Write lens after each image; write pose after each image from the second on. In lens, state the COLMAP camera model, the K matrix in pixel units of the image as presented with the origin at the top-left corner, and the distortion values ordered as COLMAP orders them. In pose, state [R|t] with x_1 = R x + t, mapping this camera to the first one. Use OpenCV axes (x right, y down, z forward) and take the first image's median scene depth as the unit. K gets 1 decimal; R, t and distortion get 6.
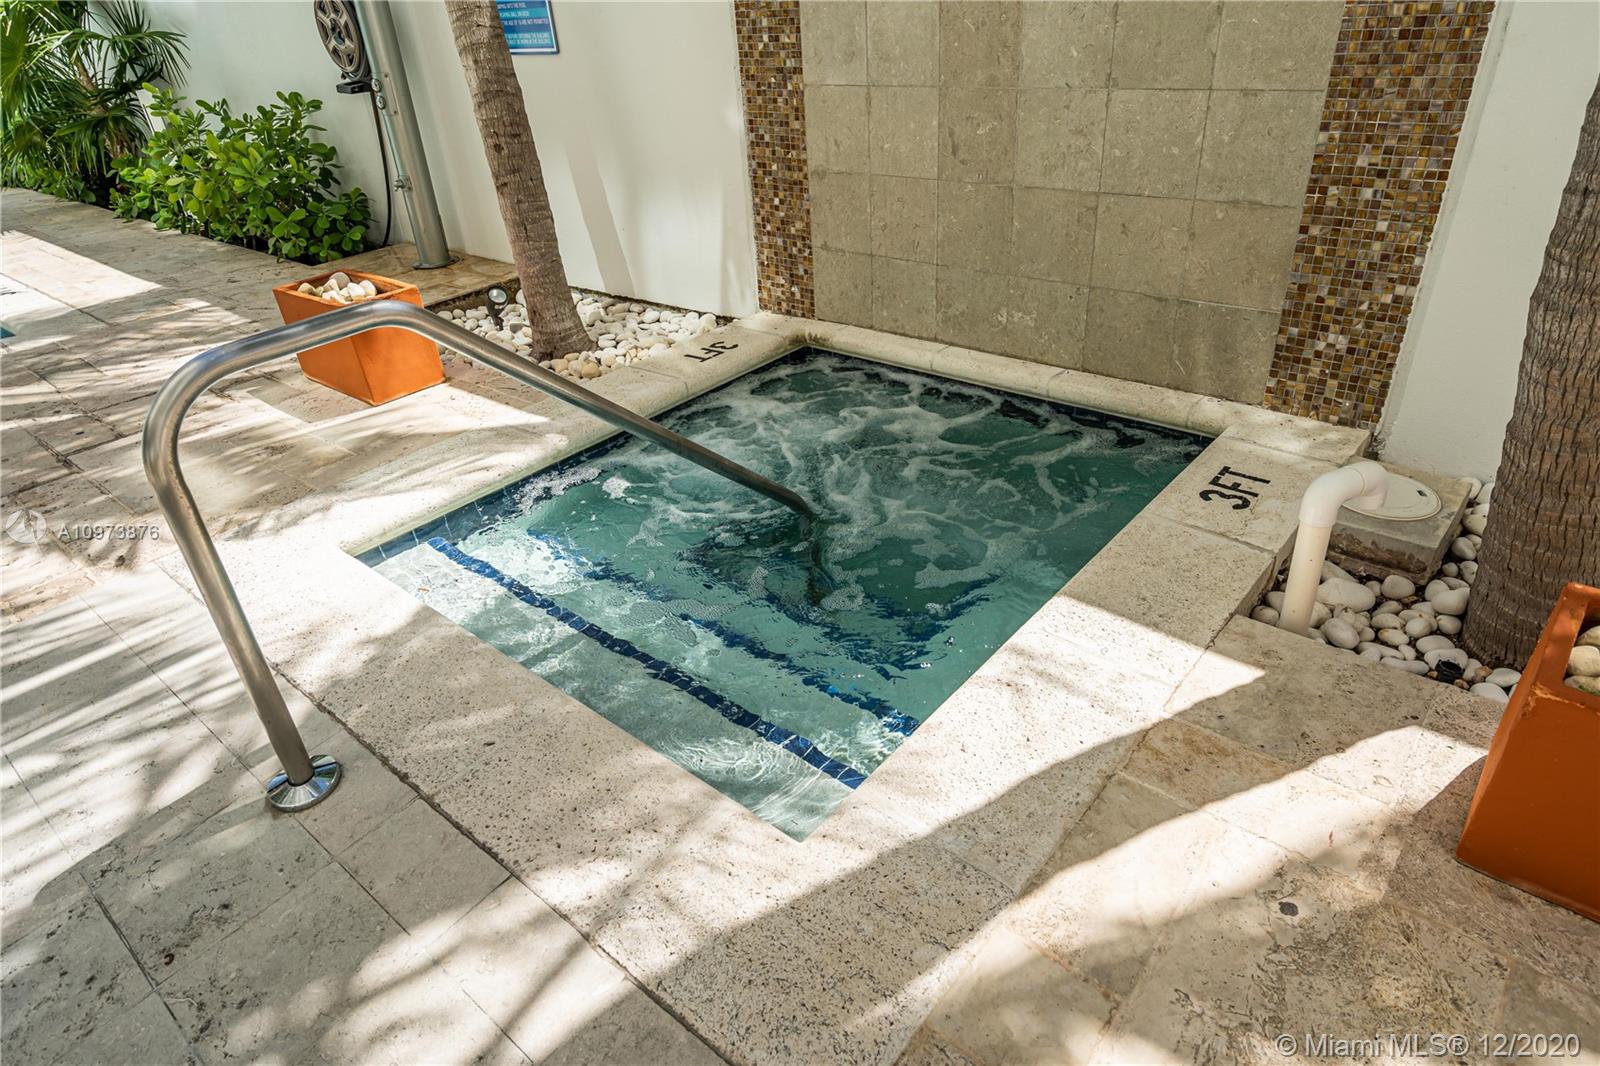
lens RADIAL K [[955.1, 0, 803.7], [0, 955.1, 532.4], [0, 0, 1]] dist [0.005297, 0.000188]
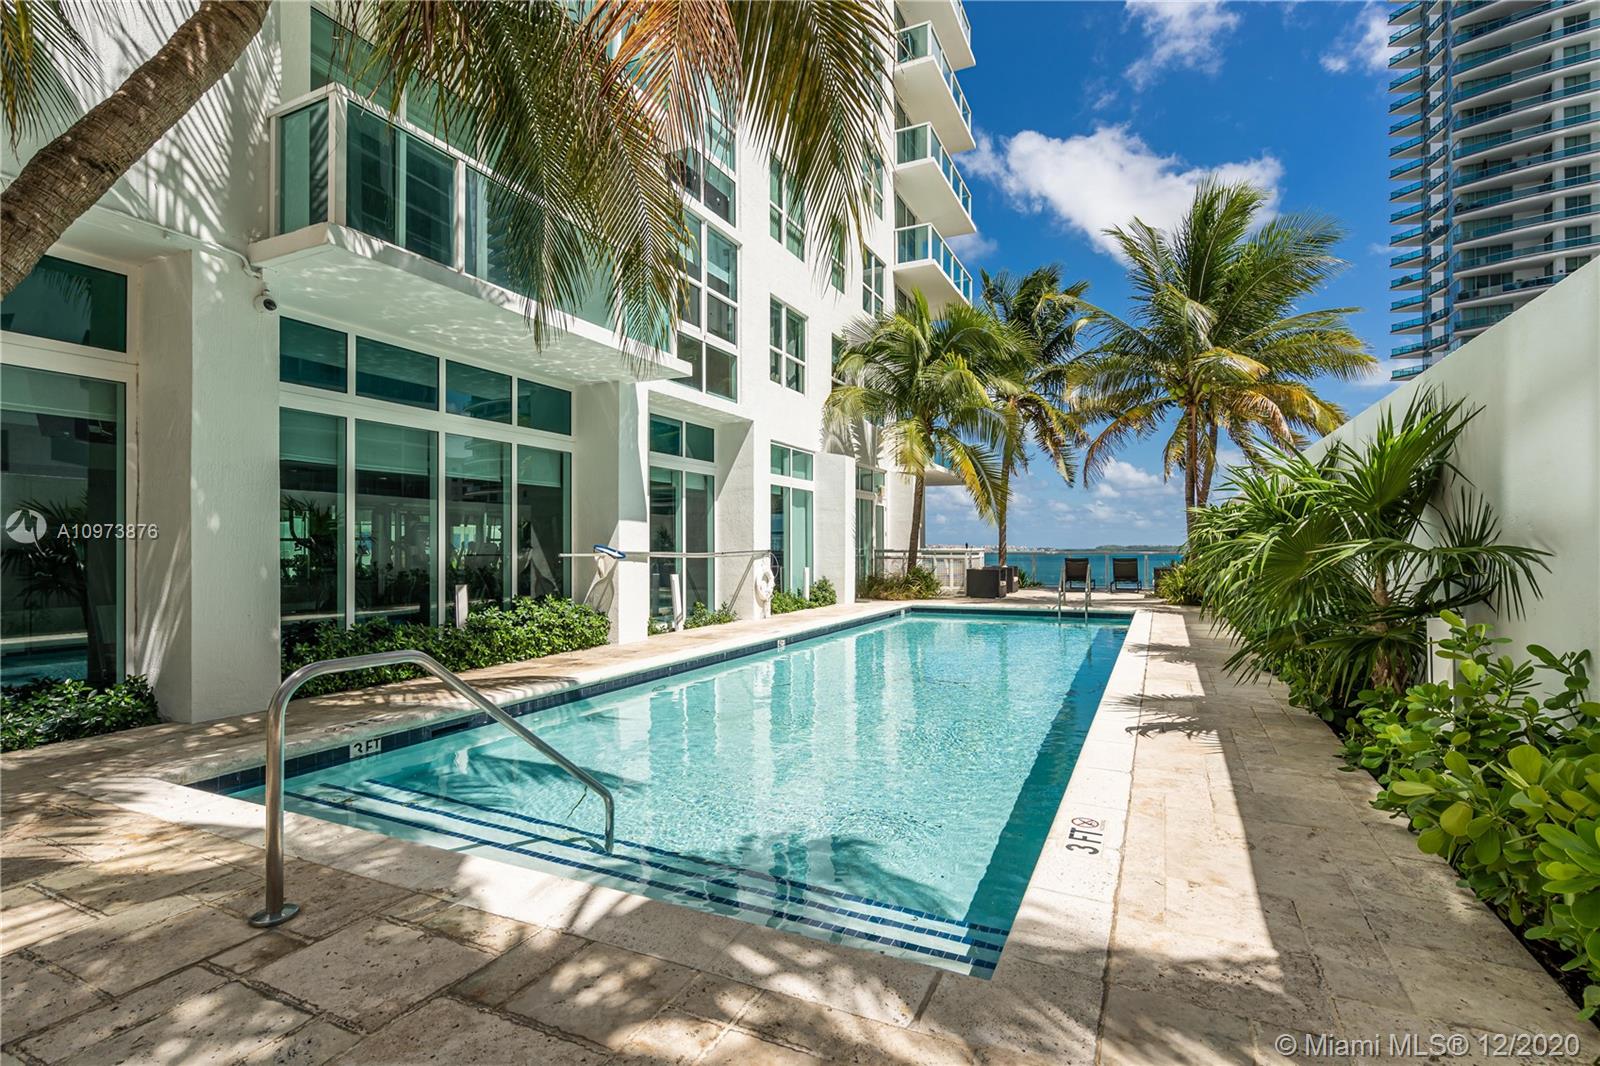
lens RADIAL K [[744.0, 0, 804.1], [0, 744.0, 543.0], [0, 0, 1]] dist [0.003954, -0.000188]
pose [[0.257143, 0.059208, -0.964558, -0.492031], [-0.500888, 0.861748, -0.080635, -0.392915], [0.826431, 0.503871, 0.251249, 0.769580]]
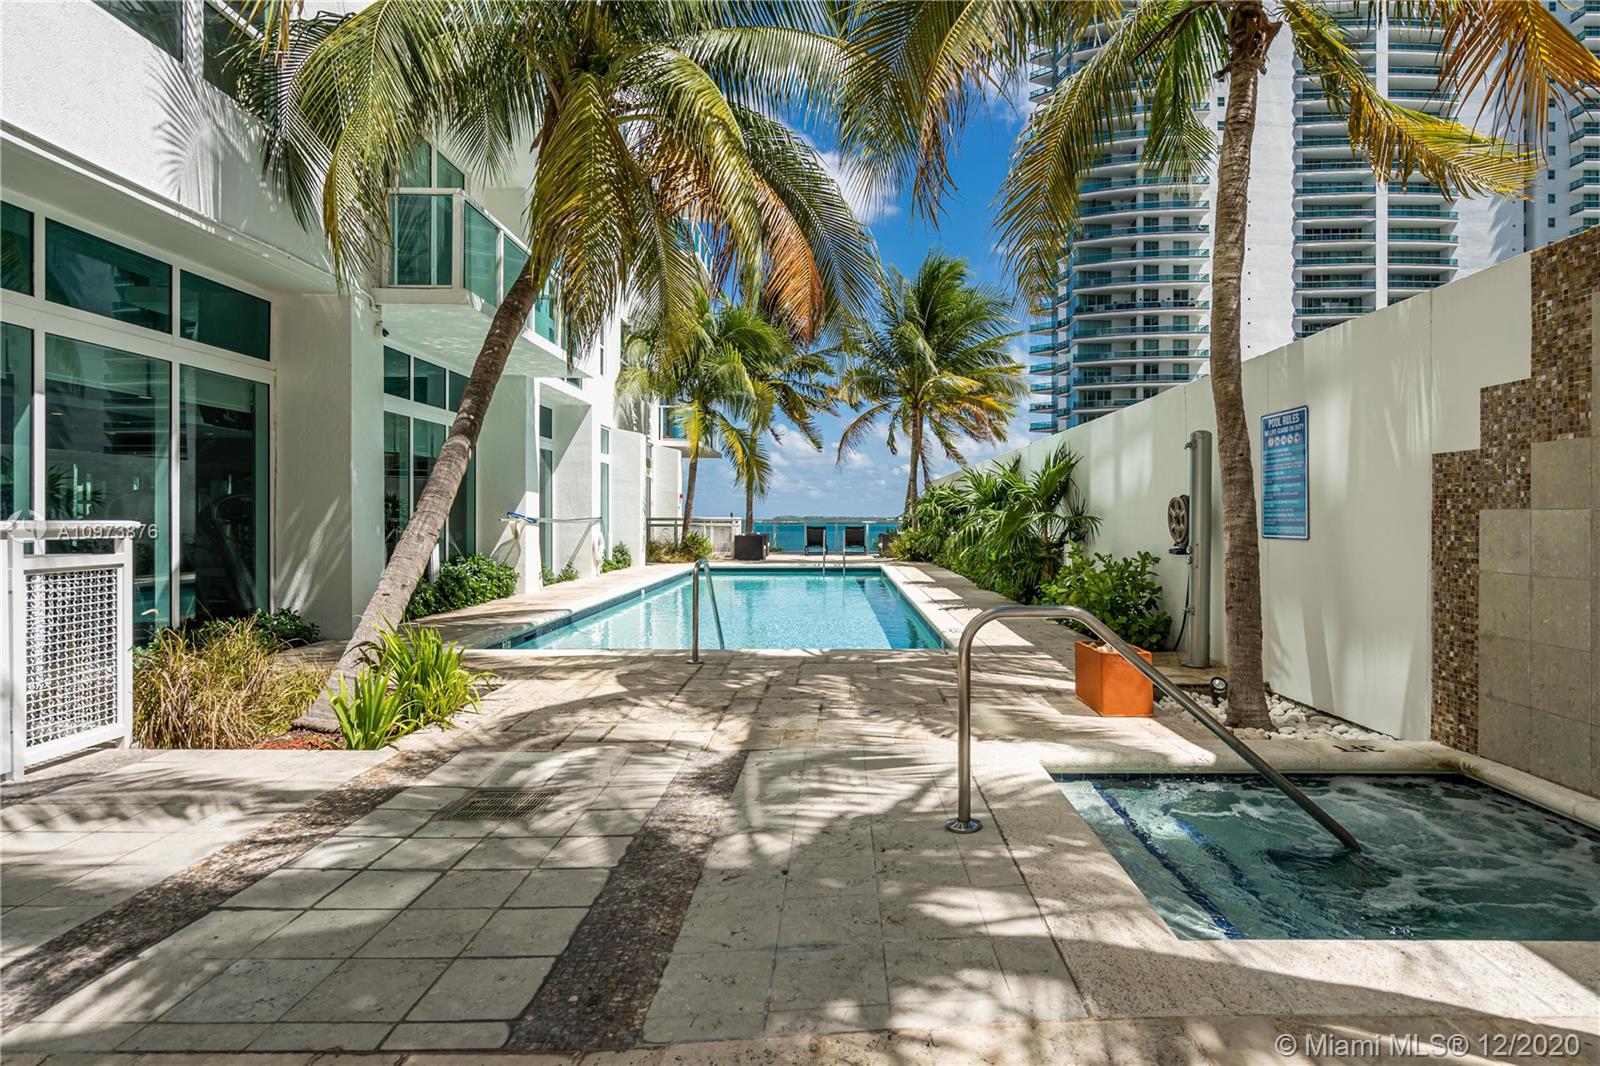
lens RADIAL K [[826.4, 0, 807.2], [0, 826.4, 521.7], [0, 0, 1]] dist [-0.003032, 0.000573]
pose [[0.617865, 0.071384, -0.783037, 0.275313], [-0.434897, 0.860697, -0.264698, 0.152635], [0.655062, 0.504088, 0.562840, -0.240596]]
